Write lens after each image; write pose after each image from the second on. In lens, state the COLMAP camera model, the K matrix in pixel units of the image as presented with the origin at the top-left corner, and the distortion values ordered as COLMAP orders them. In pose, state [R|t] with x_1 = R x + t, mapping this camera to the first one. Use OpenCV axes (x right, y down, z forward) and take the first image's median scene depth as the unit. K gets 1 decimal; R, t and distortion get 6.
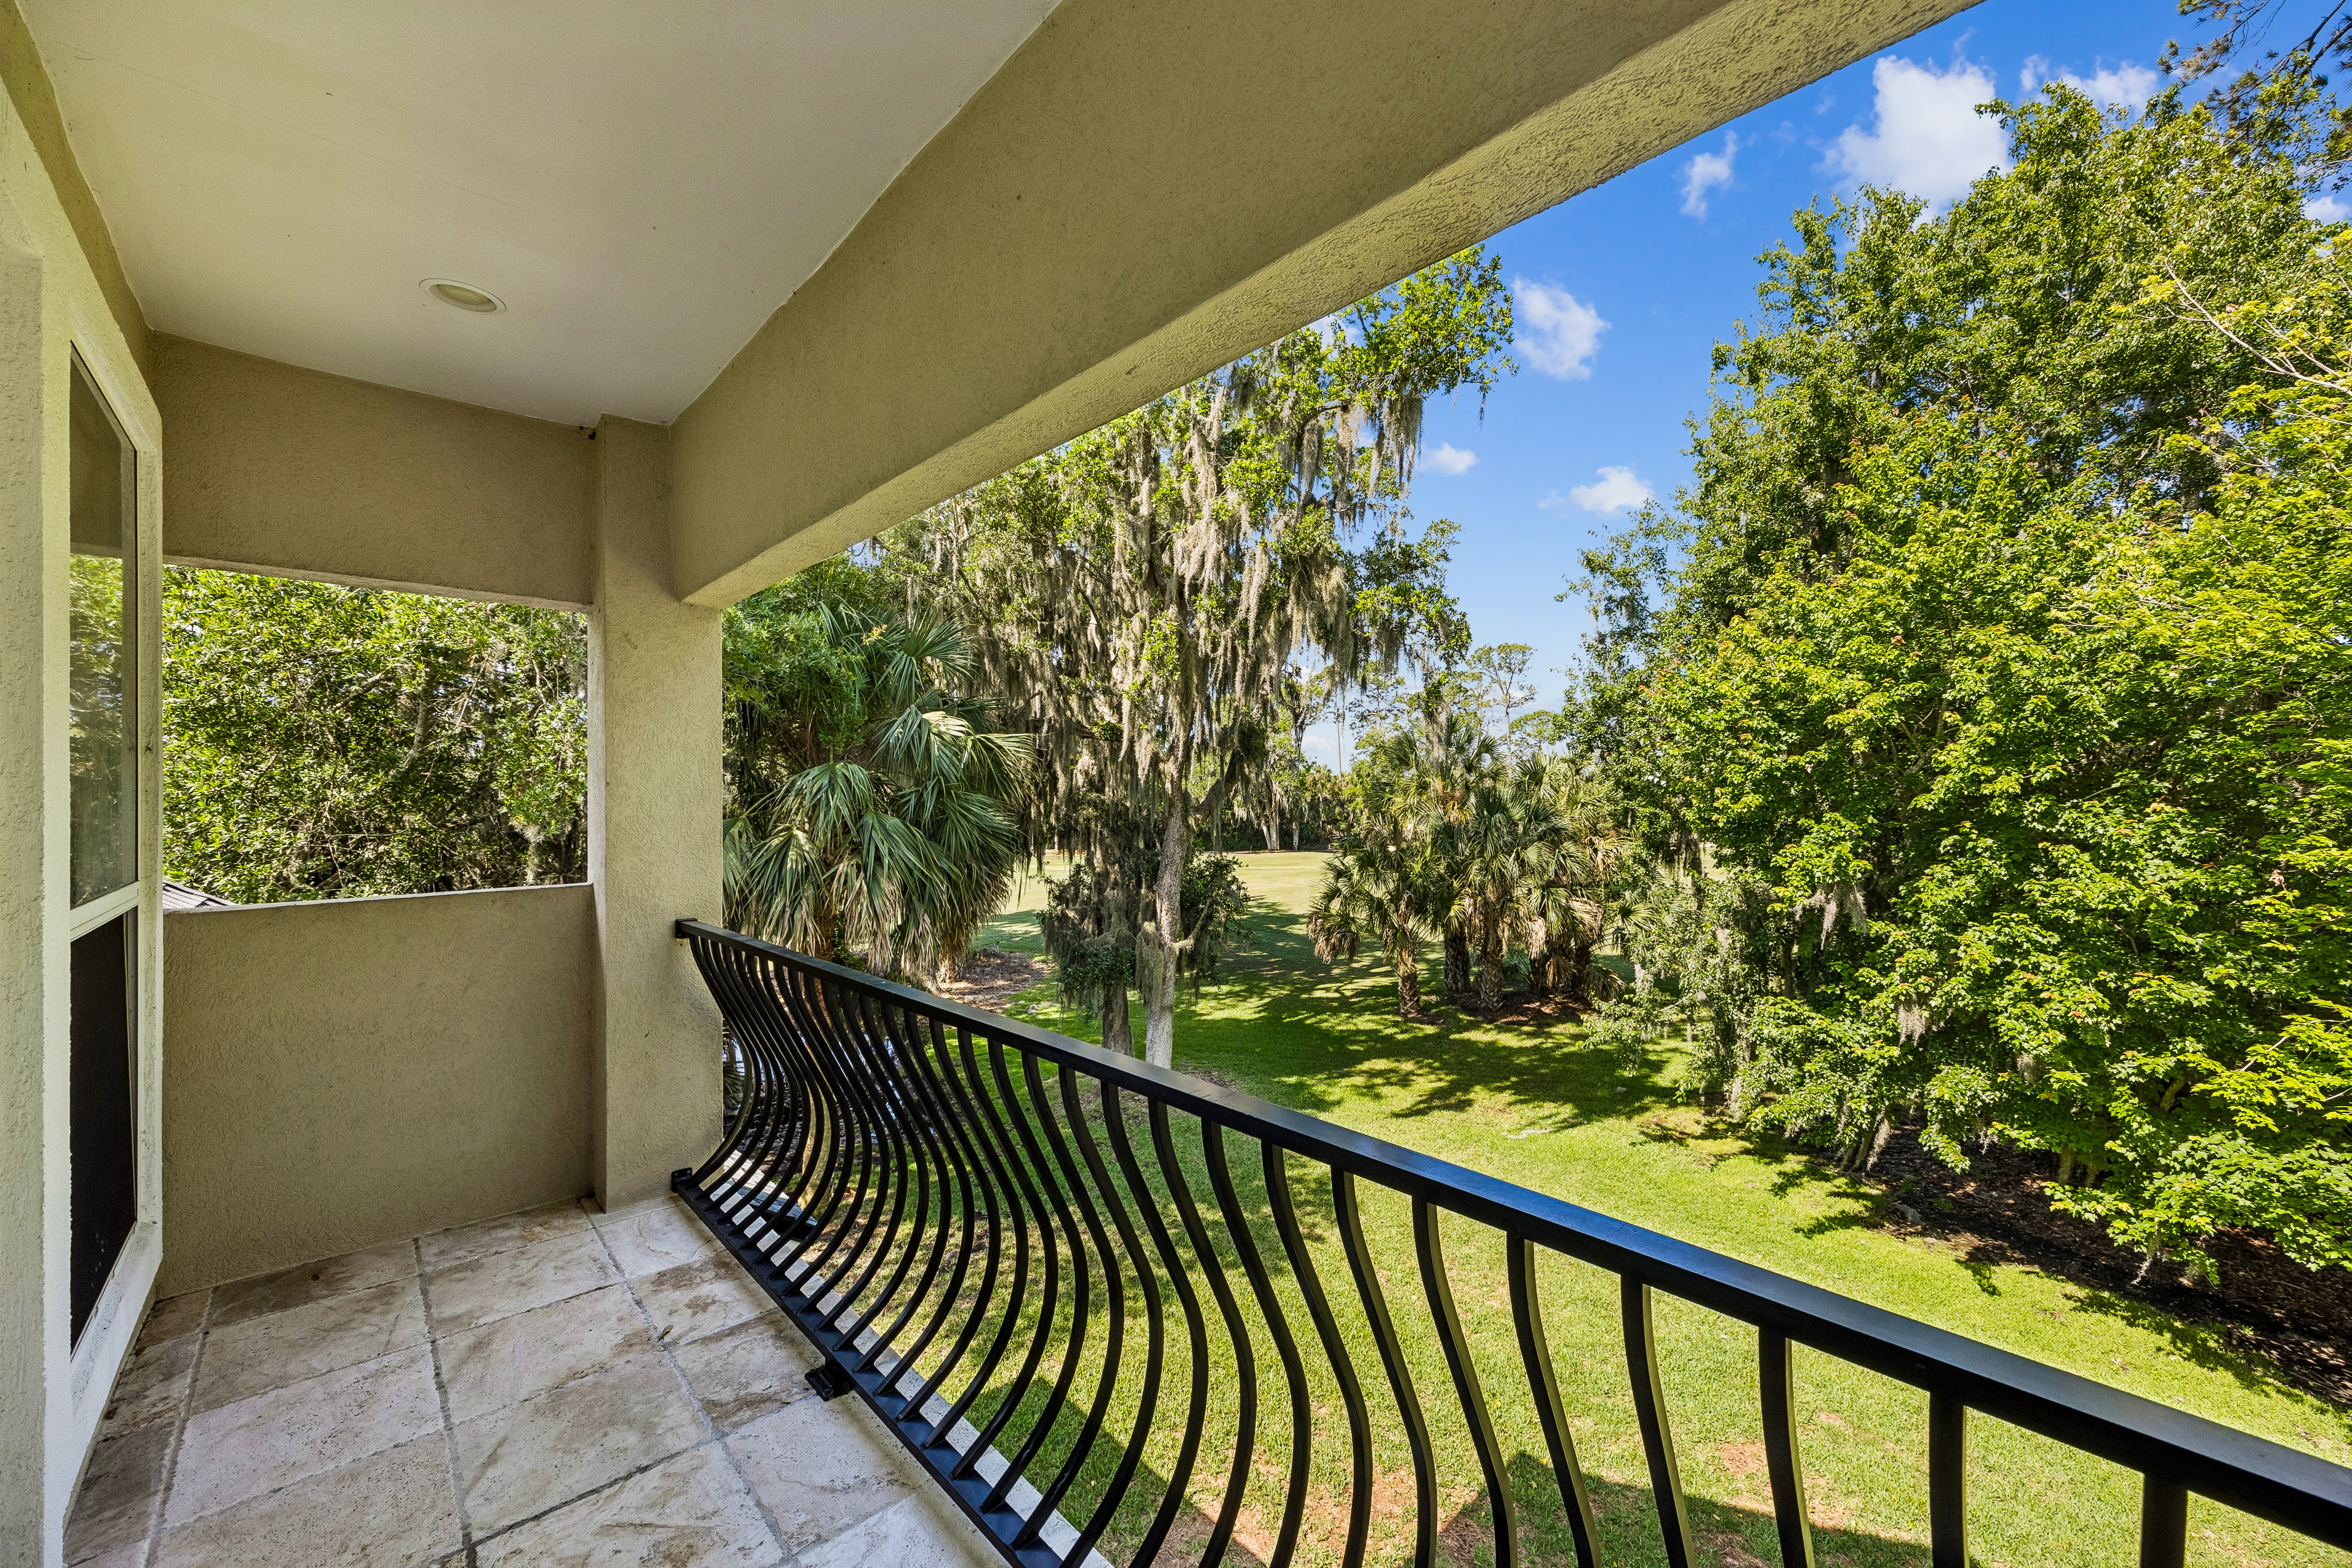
lens RADIAL K [[907.7, 0, 1177.5], [0, 907.7, 794.3], [0, 0, 1]] dist [-0.000806, 0.000168]
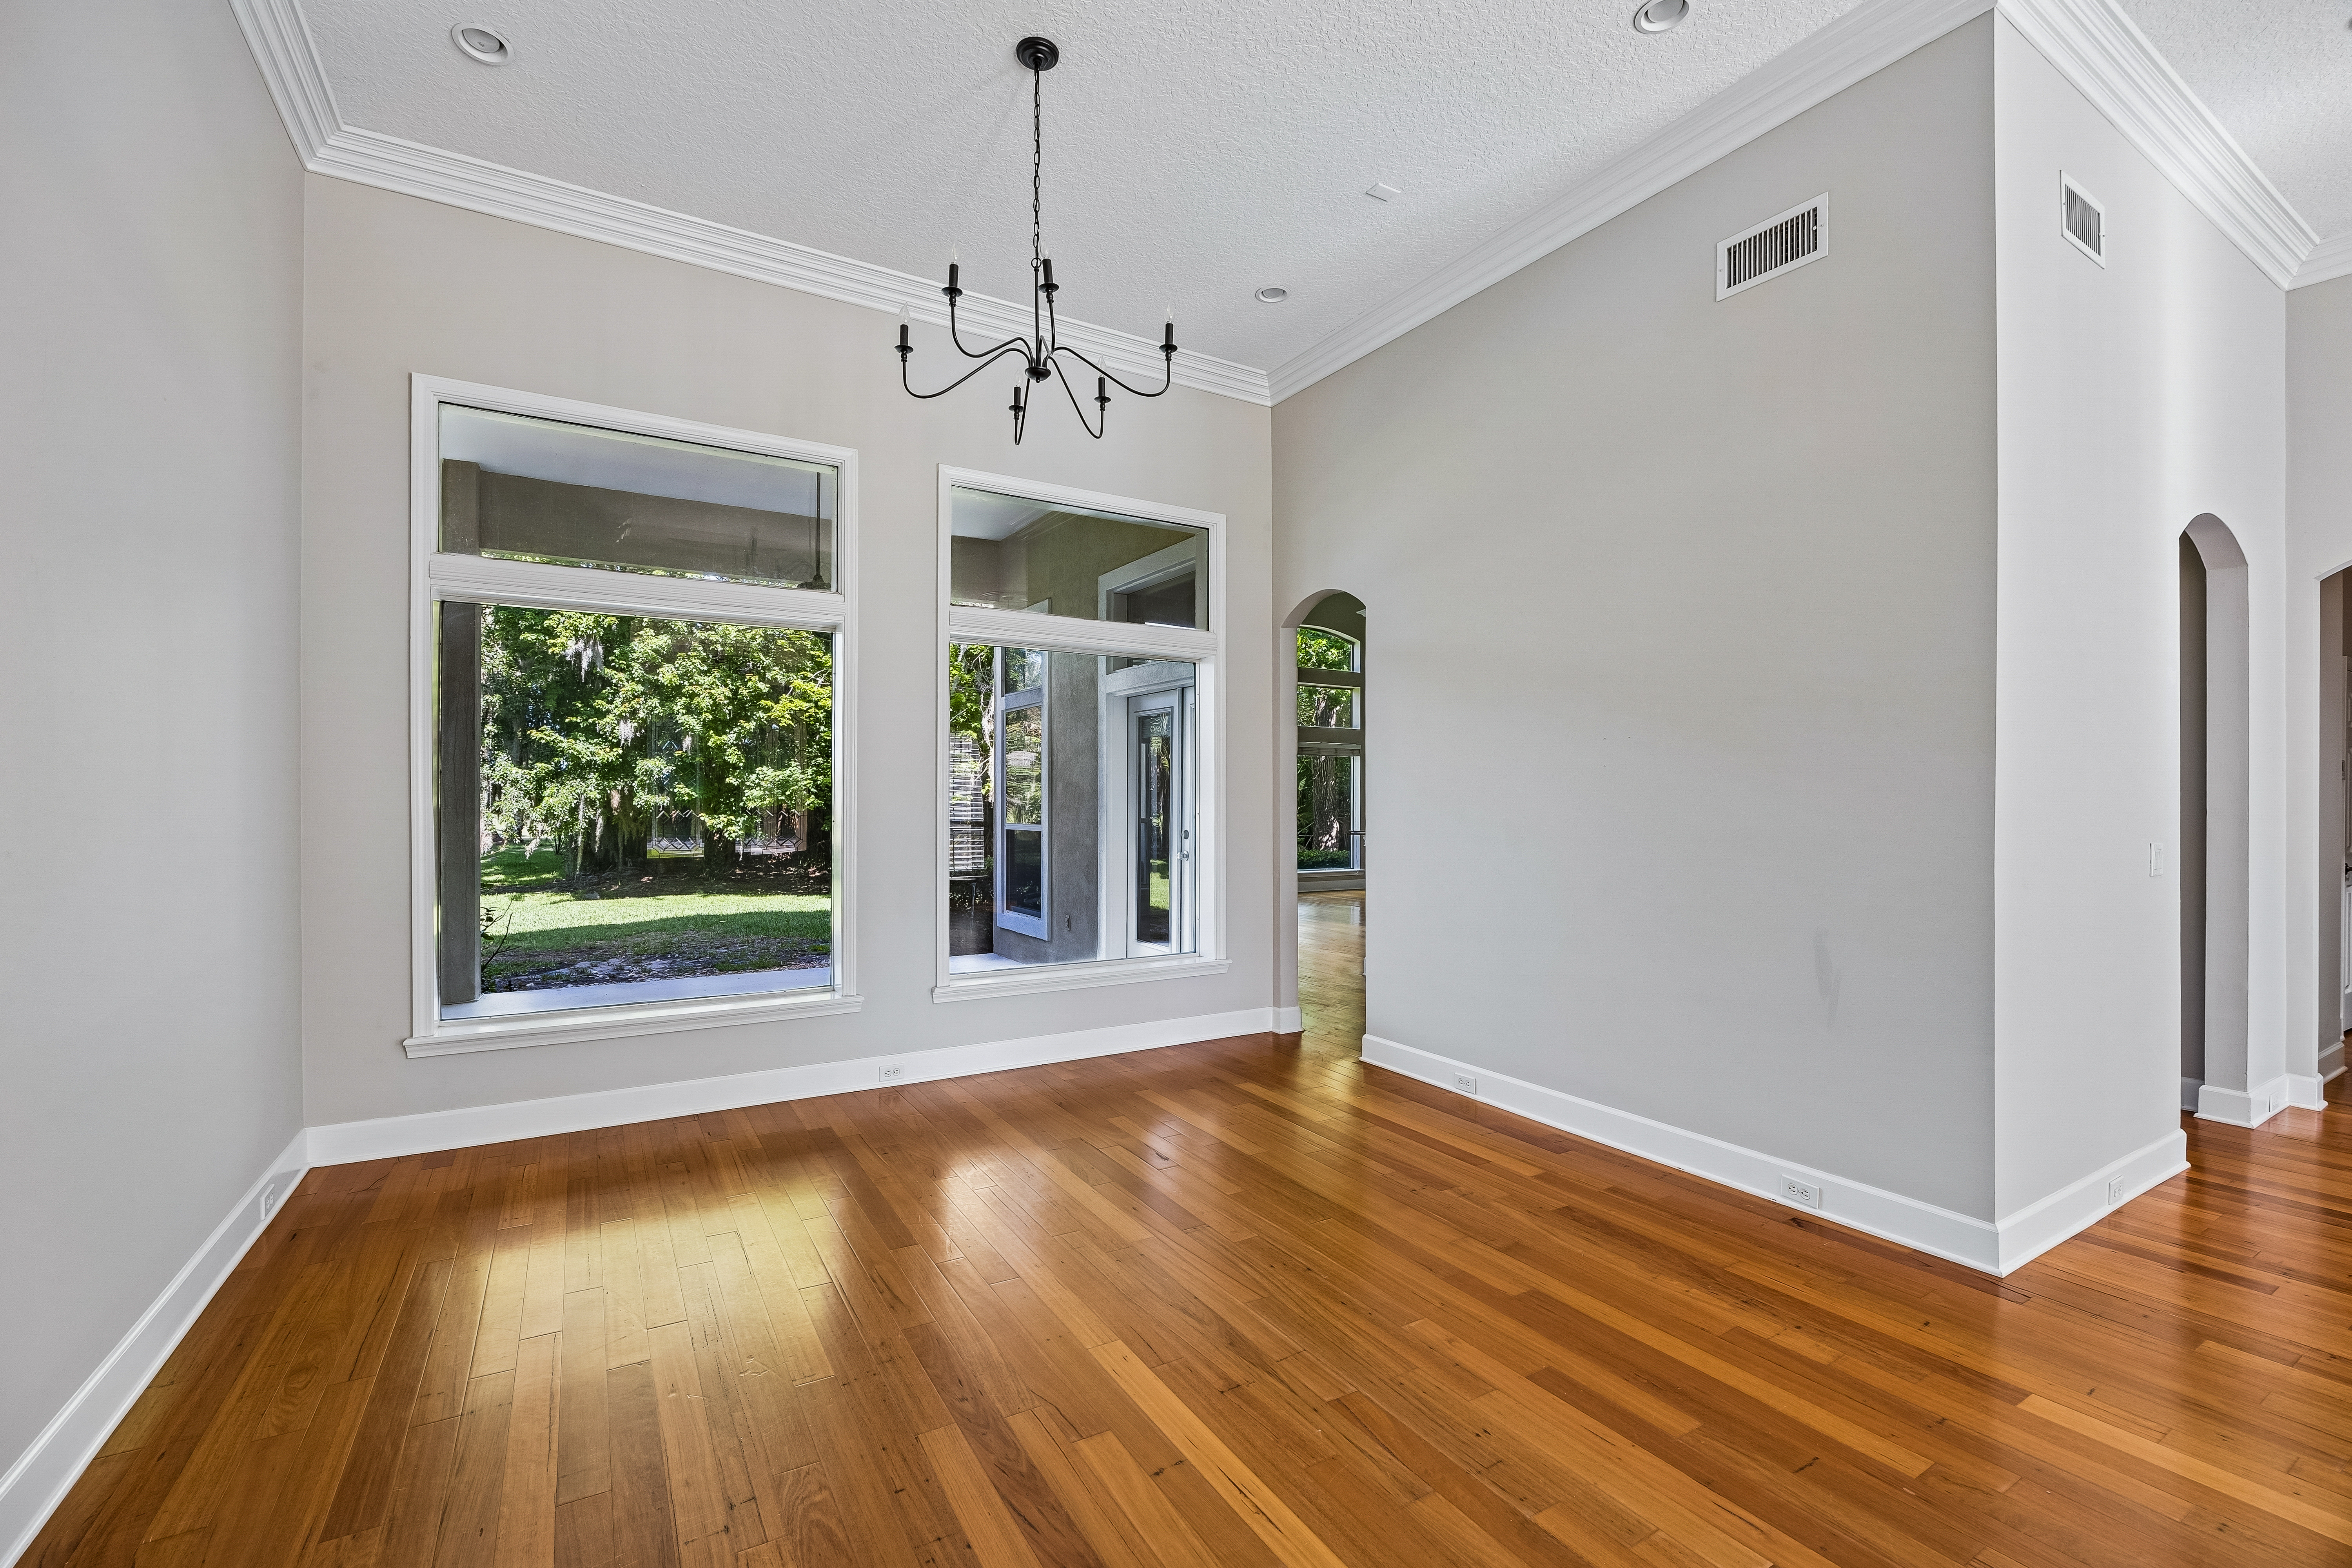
lens RADIAL K [[1000.7, 0, 1174.7], [0, 1000.7, 792.9], [0, 0, 1]] dist [-0.015042, 0.000400]
pose [[0.203443, -0.002418, 0.979084, -0.711741], [-0.001557, 0.999995, 0.002793, 0.352751], [-0.979086, -0.002092, 0.203438, -0.302732]]
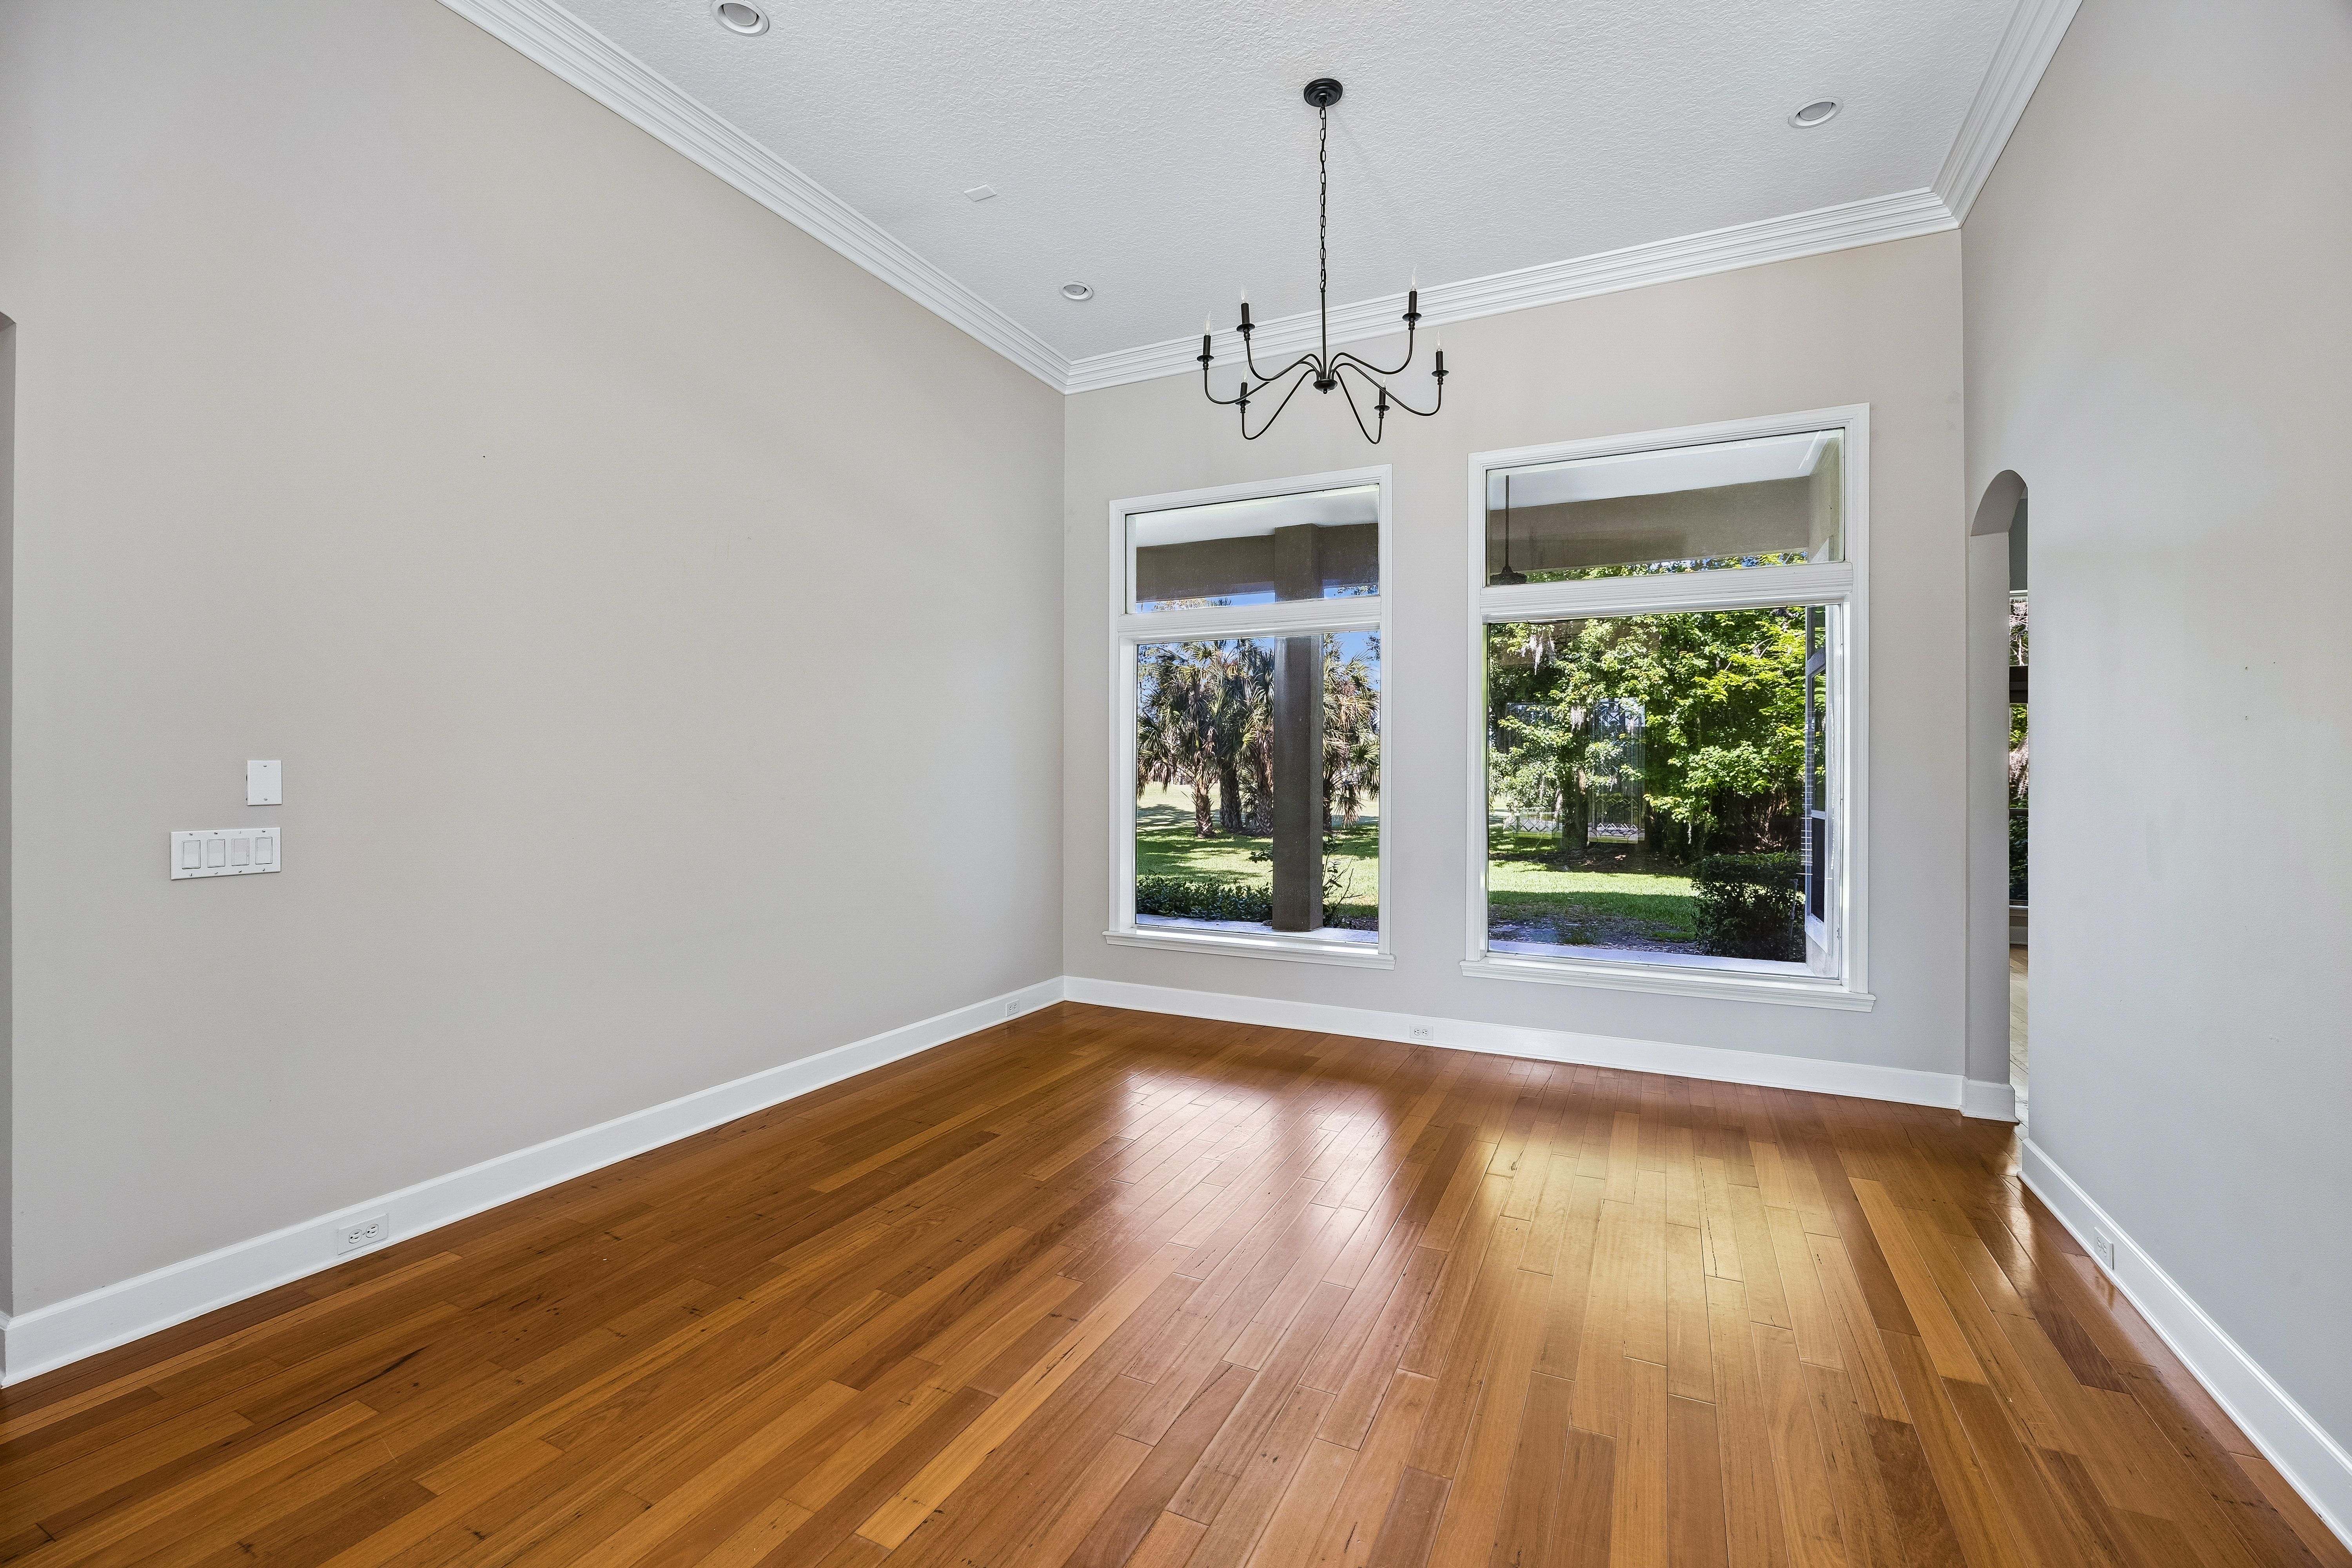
lens RADIAL K [[1000.7, 0, 1170.9], [0, 1000.7, 769.7], [0, 0, 1]] dist [-0.015042, 0.000400]
pose [[0.934578, -0.001125, 0.355758, -0.584233], [0.001938, 0.999996, -0.001930, 0.353453], [-0.355754, 0.002493, 0.934576, -0.495024]]
